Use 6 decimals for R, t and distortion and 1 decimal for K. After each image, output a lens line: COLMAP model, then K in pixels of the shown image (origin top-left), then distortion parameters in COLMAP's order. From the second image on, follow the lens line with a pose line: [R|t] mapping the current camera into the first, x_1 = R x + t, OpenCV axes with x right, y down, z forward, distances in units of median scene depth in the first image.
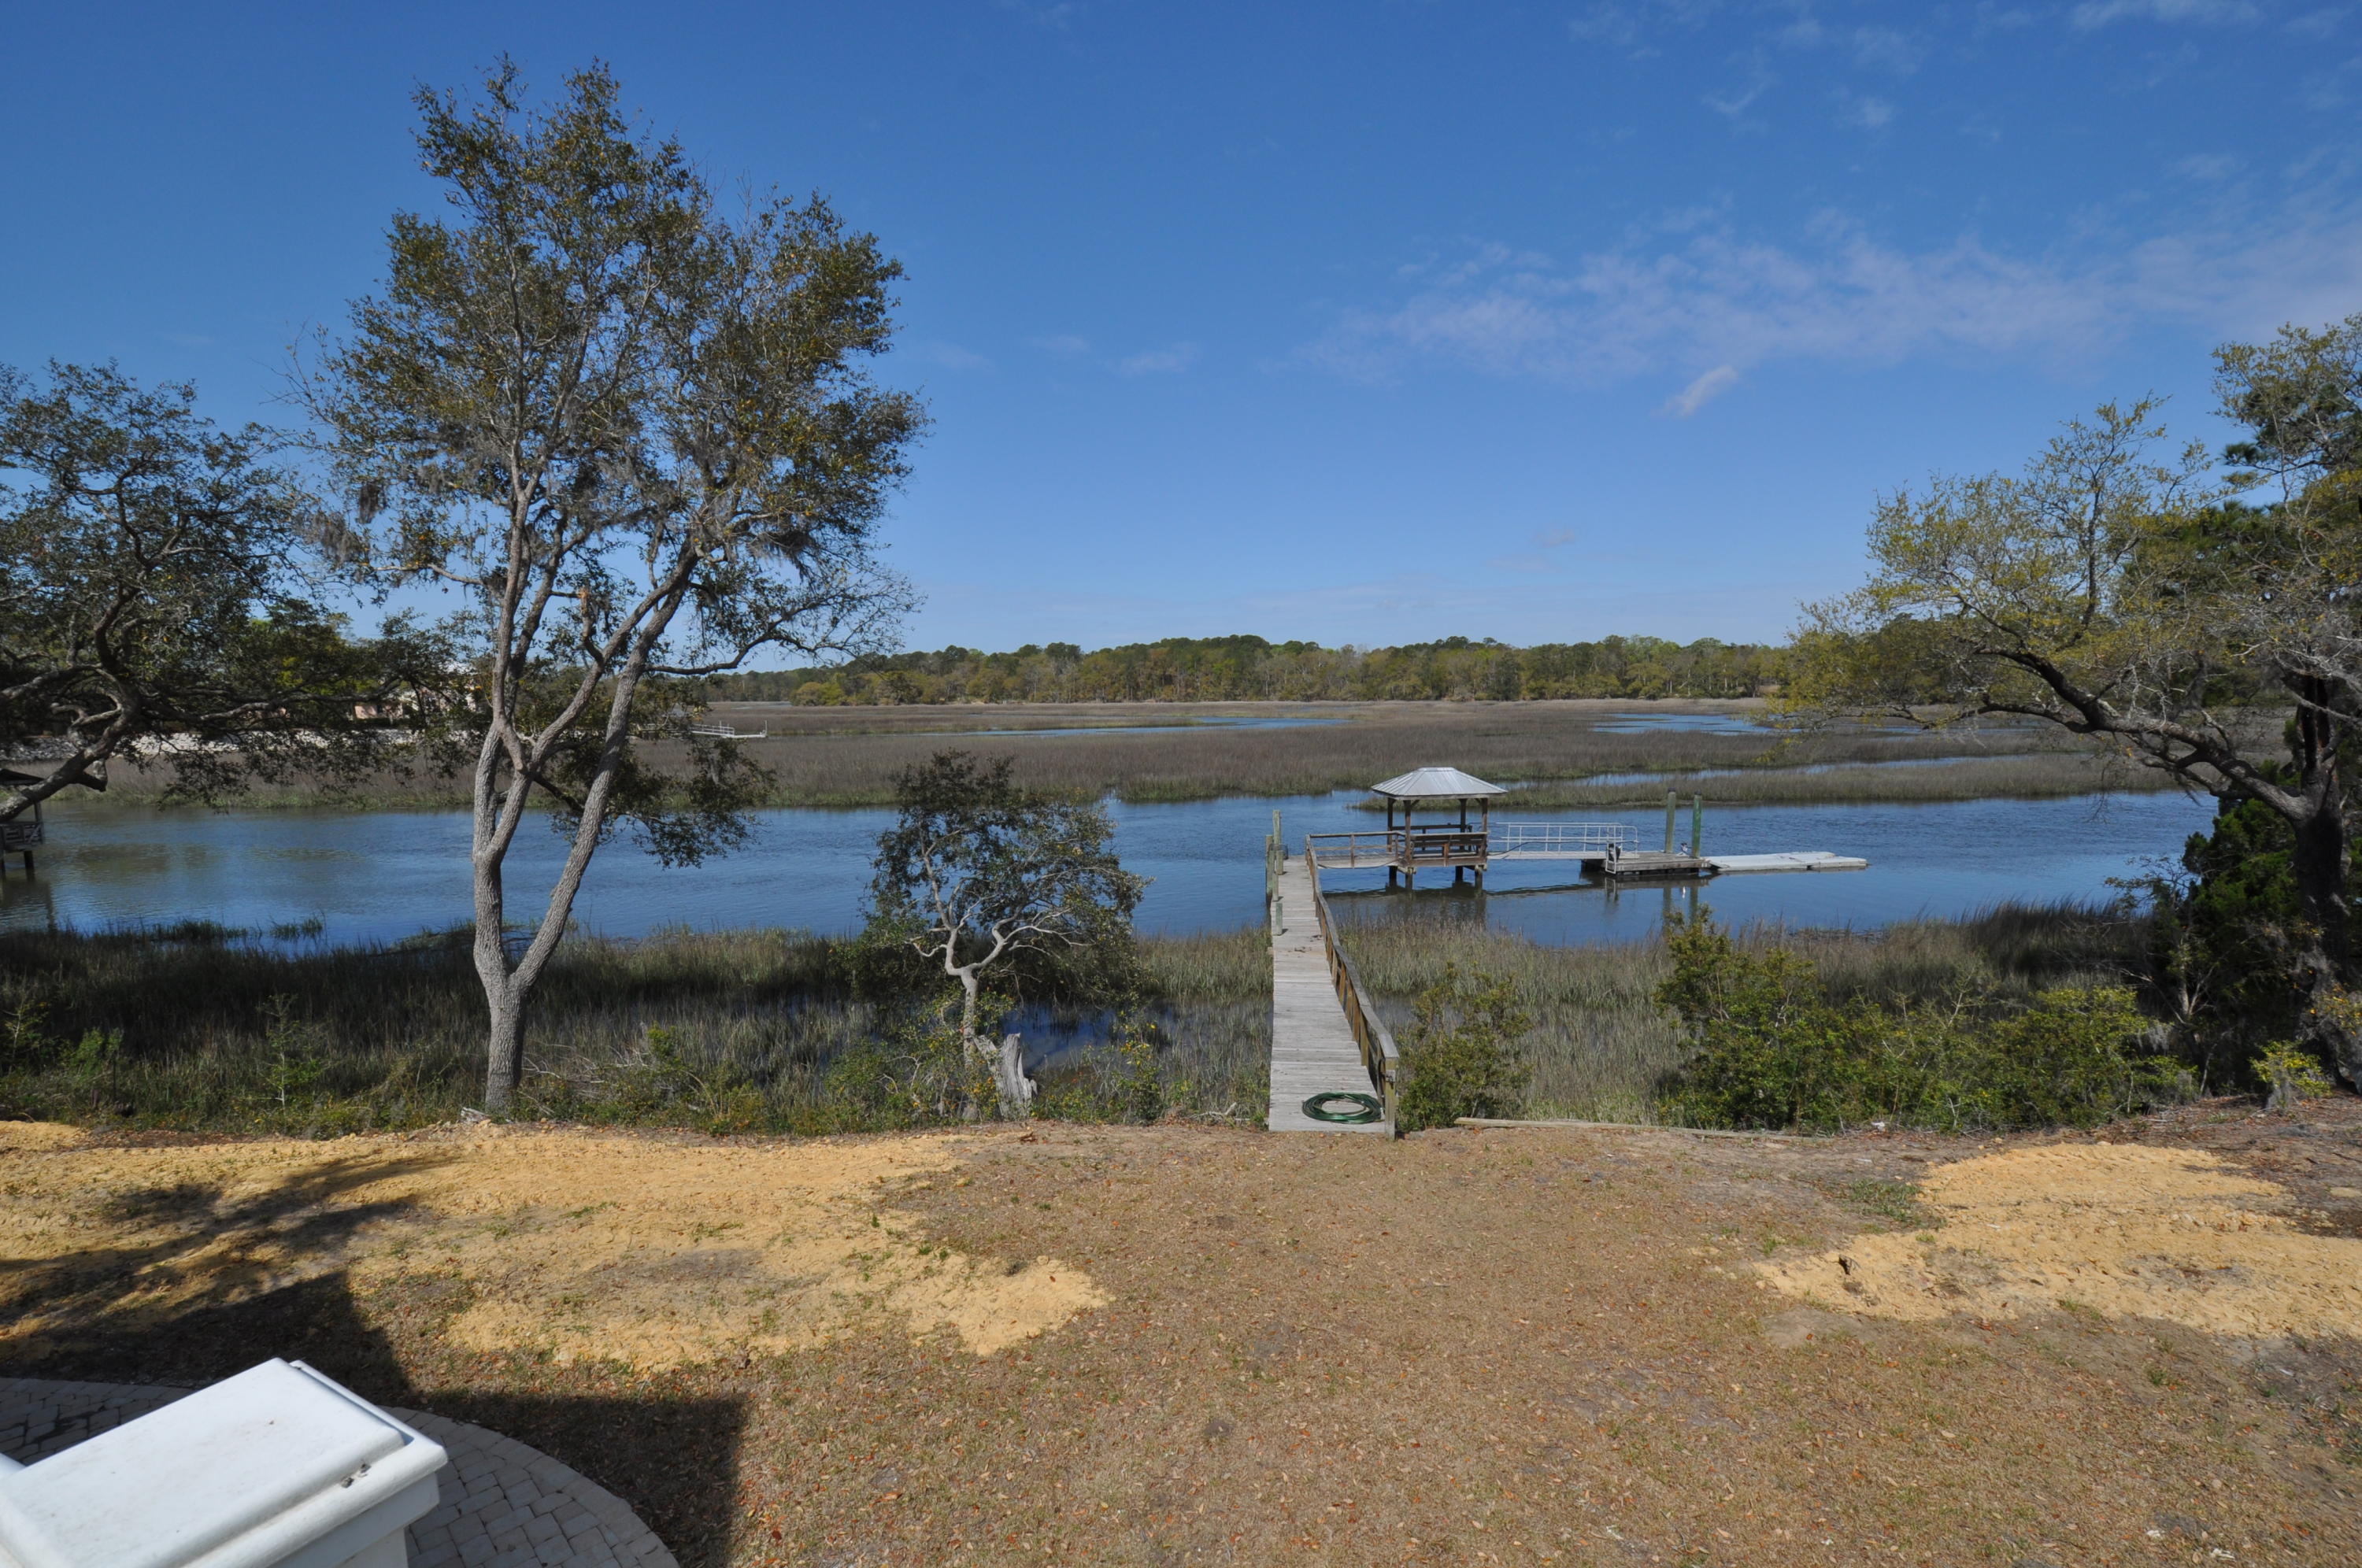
lens RADIAL K [[1087.7, 0, 1186.3], [0, 1087.7, 806.4], [0, 0, 1]] dist [0.014283, -0.019804]
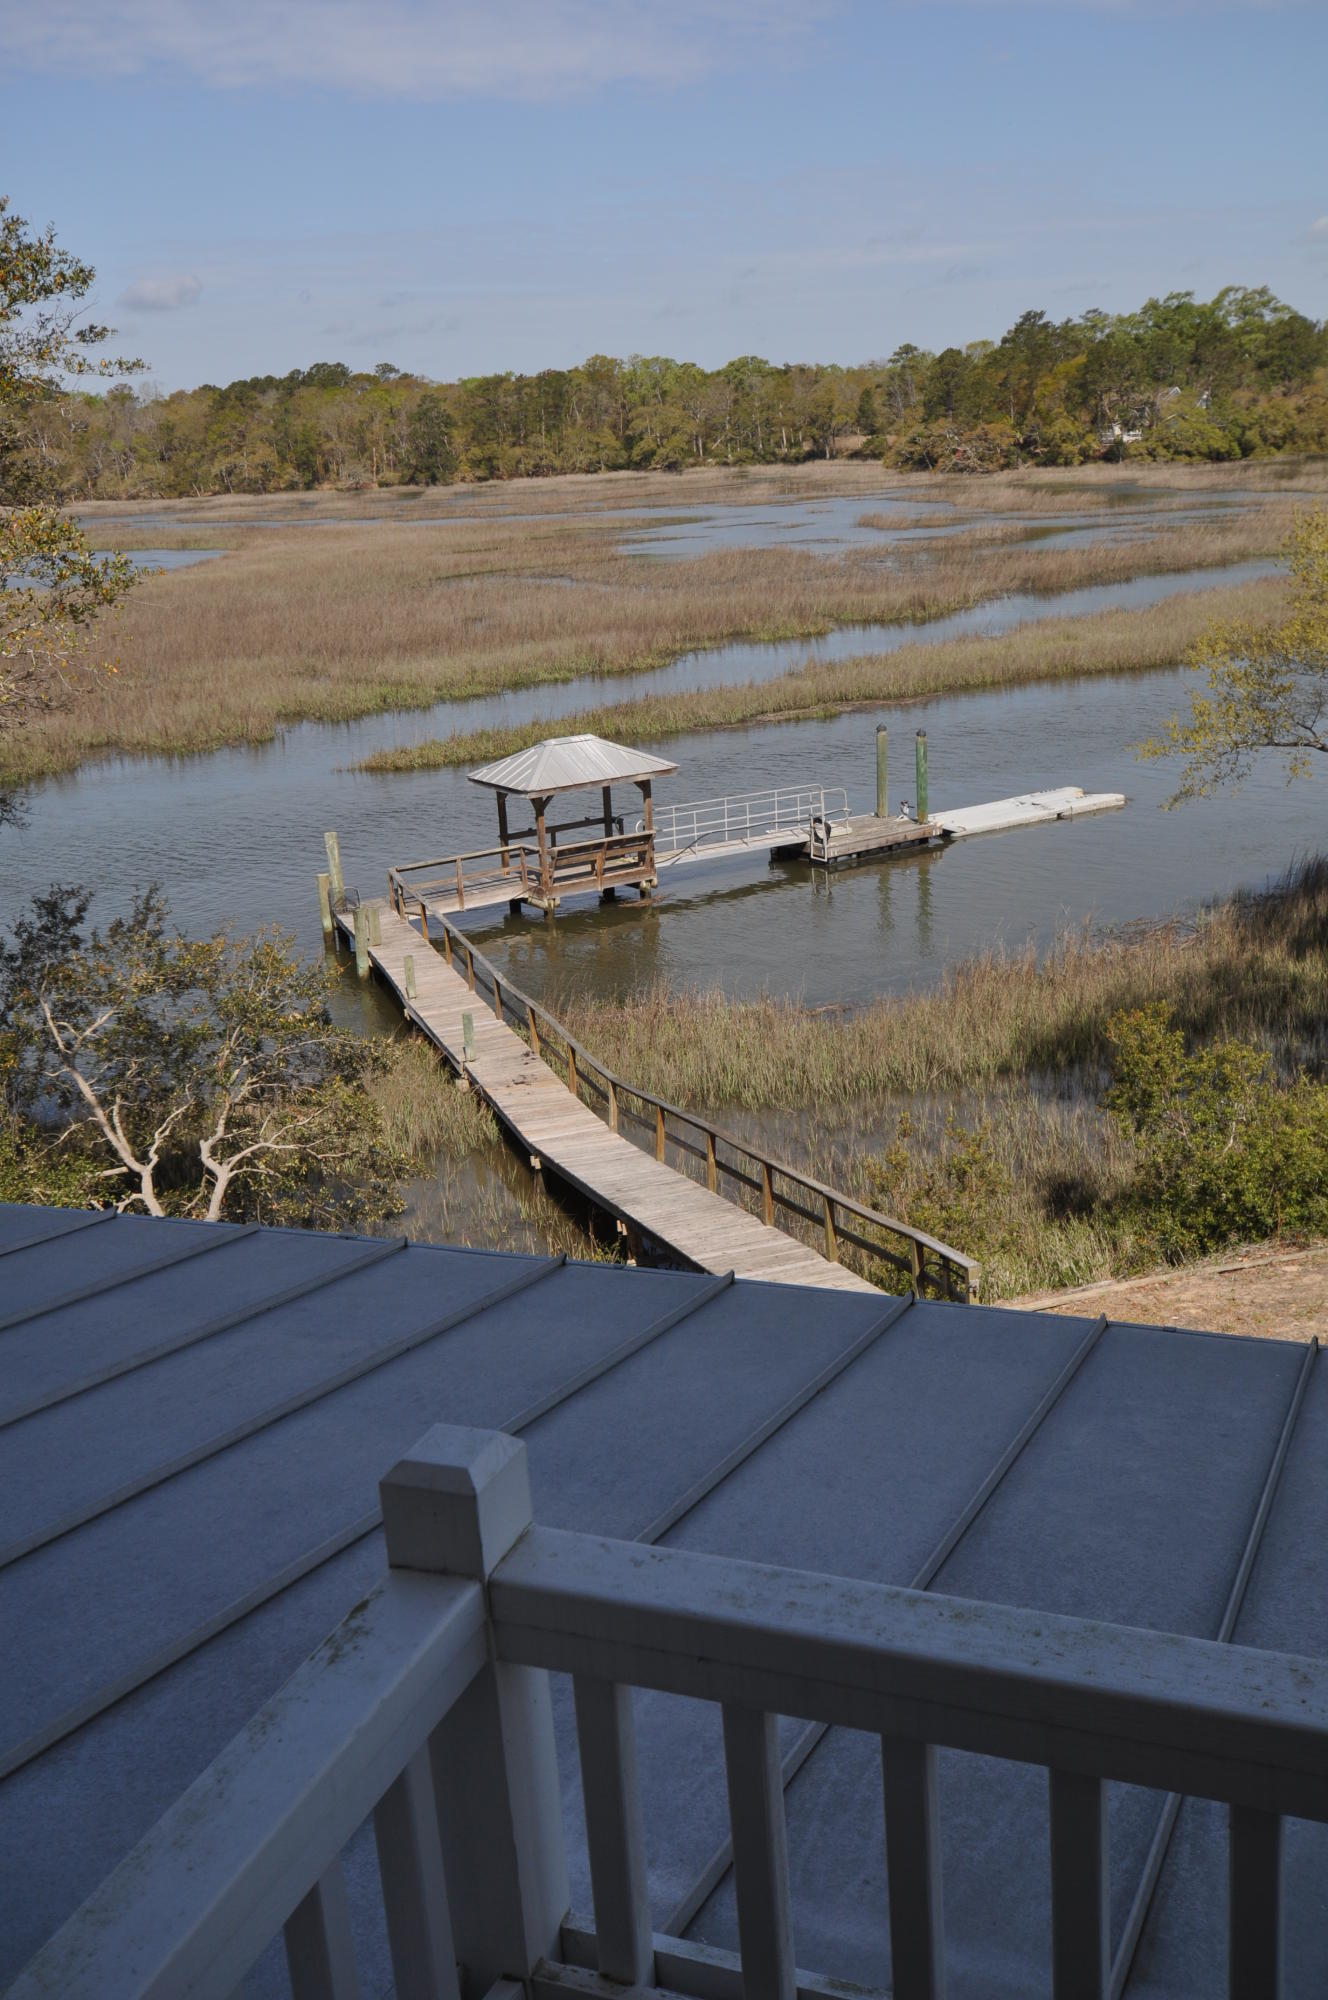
lens RADIAL K [[1990.2, 0, 680.7], [0, 1990.2, 1002.8], [0, 0, 1]] dist [0.032937, 0.000000]
pose [[0.913187, -0.151546, 0.378317, -0.170270], [0.088872, 0.980001, 0.178046, -0.081601], [-0.397734, -0.128968, 0.908392, -0.104983]]
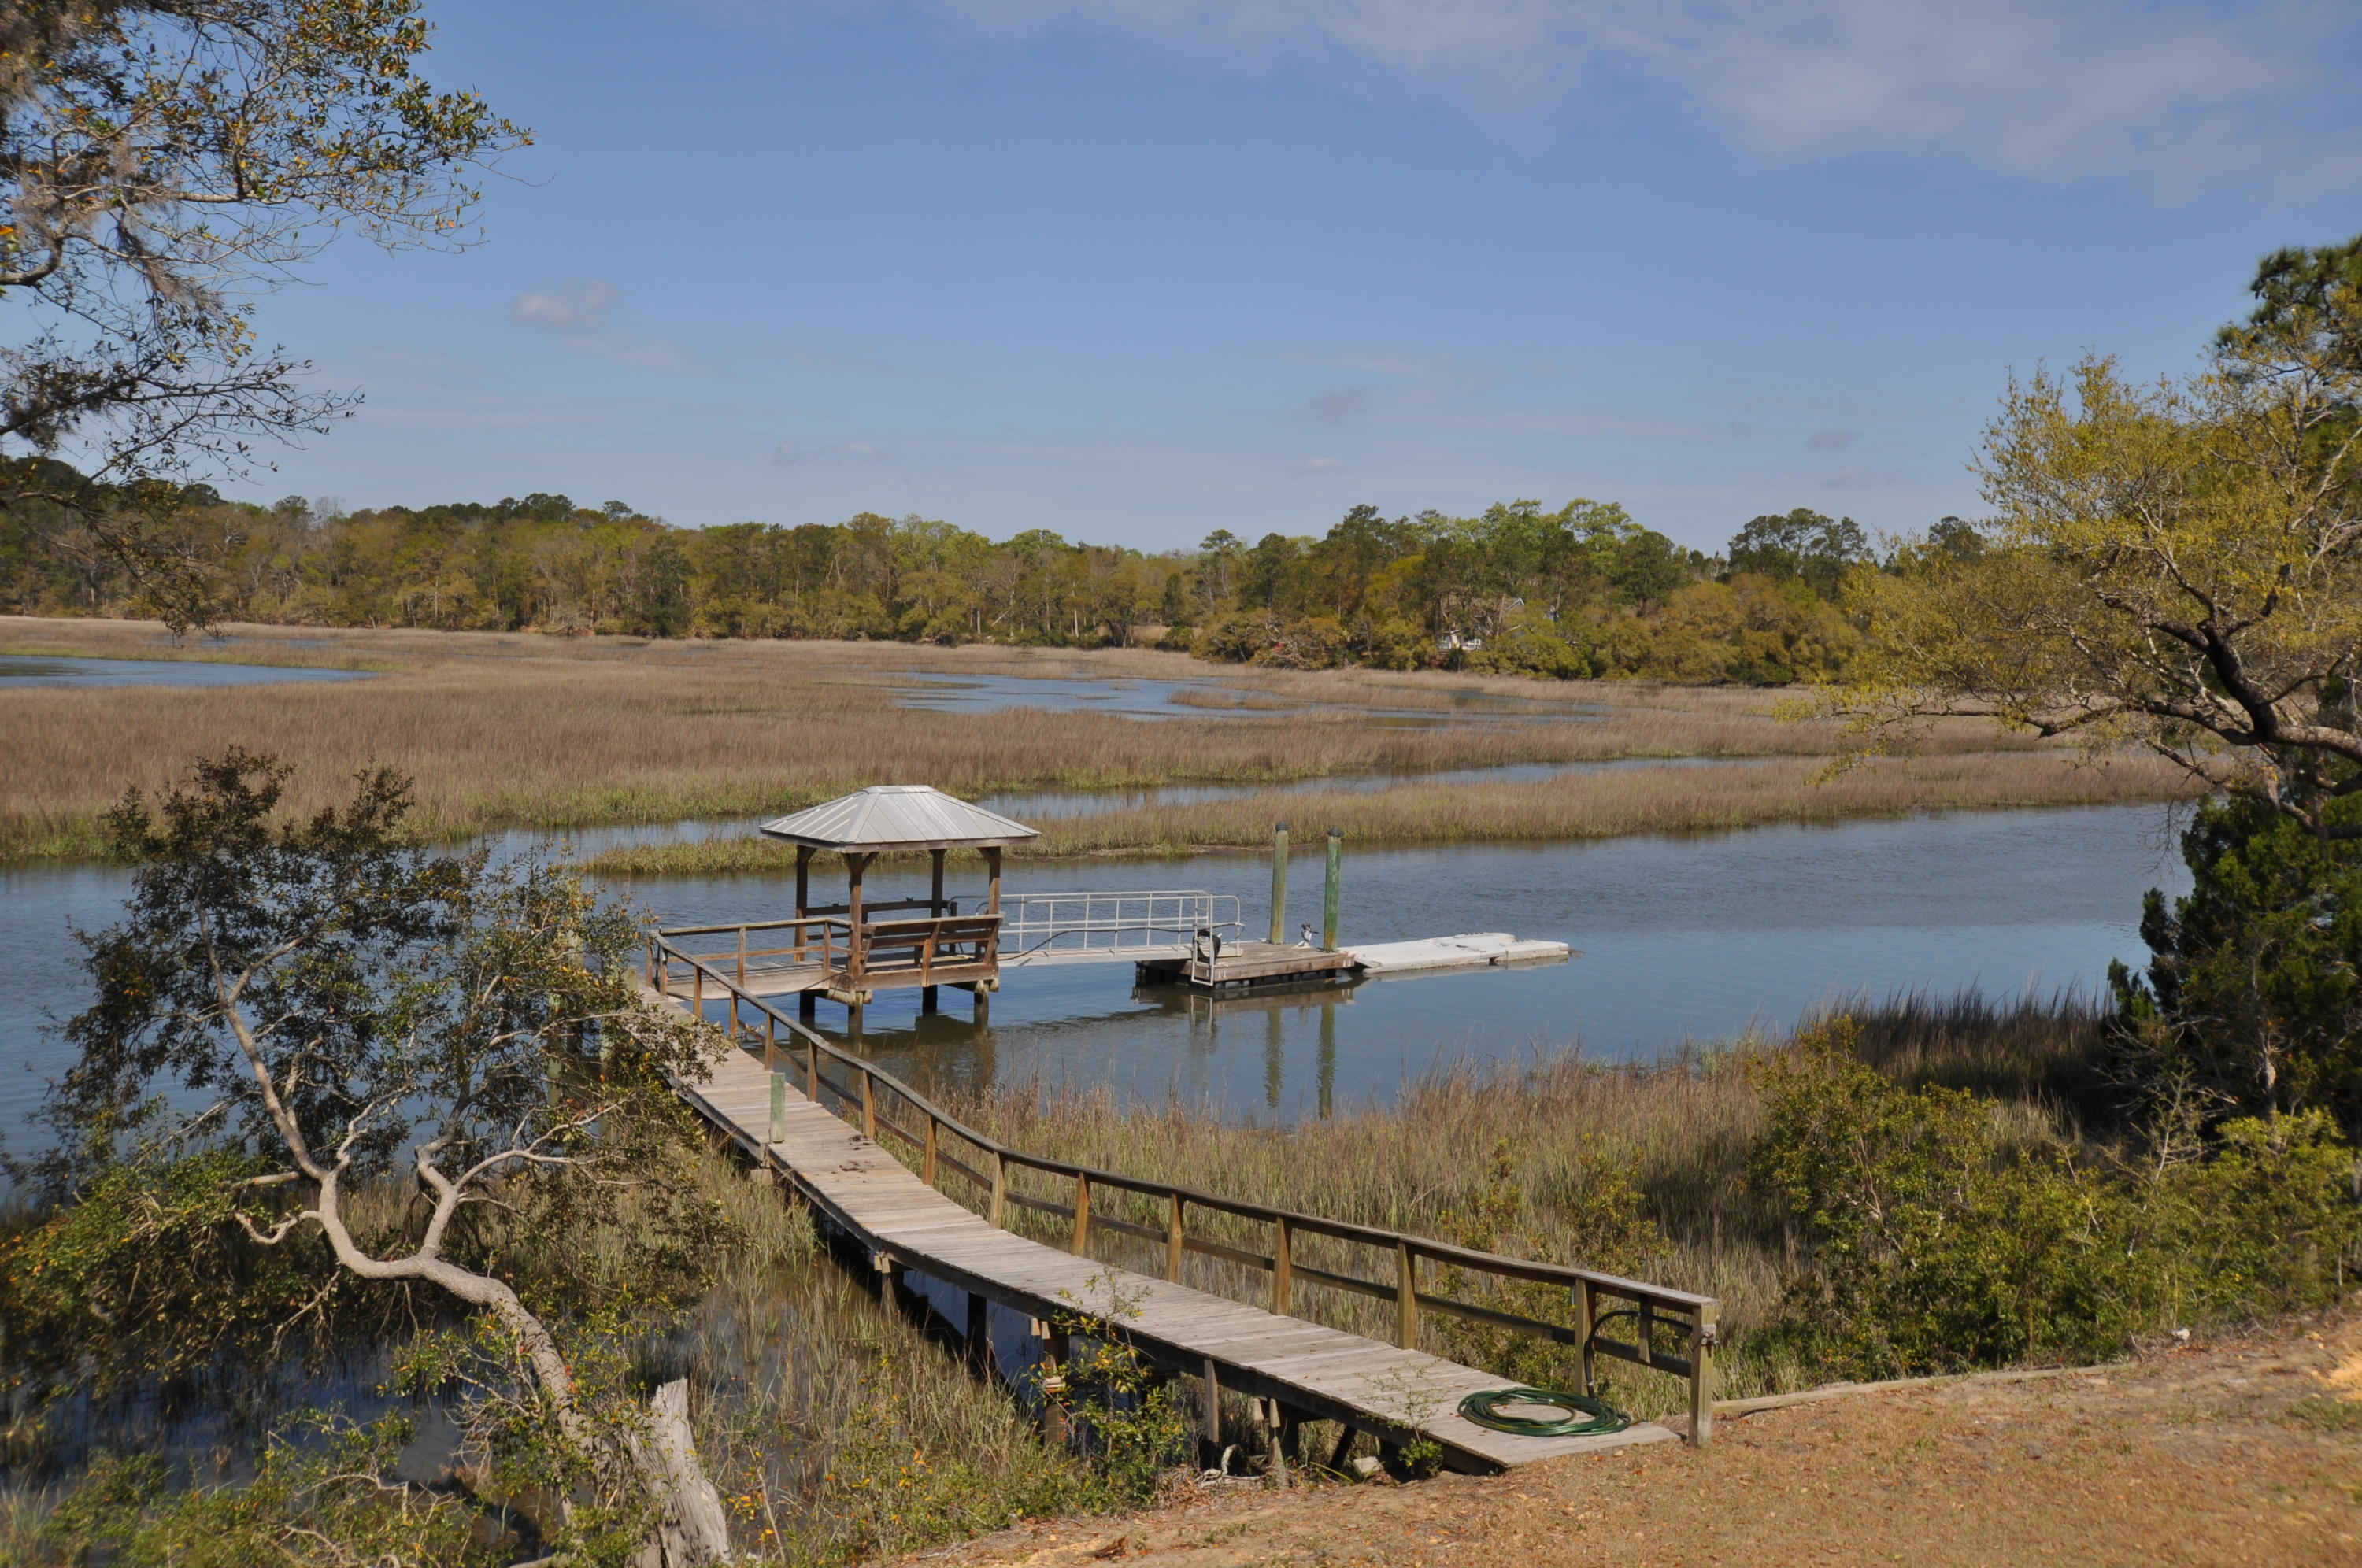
lens RADIAL K [[2350.2, 0, 1200.2], [0, 2350.2, 799.6], [0, 0, 1]] dist [0.032937, 0.000000]
pose [[0.864569, -0.001564, 0.502512, -0.180555], [0.014870, 0.999637, -0.022472, -0.003200], [-0.502294, 0.026901, 0.864278, 0.012596]]
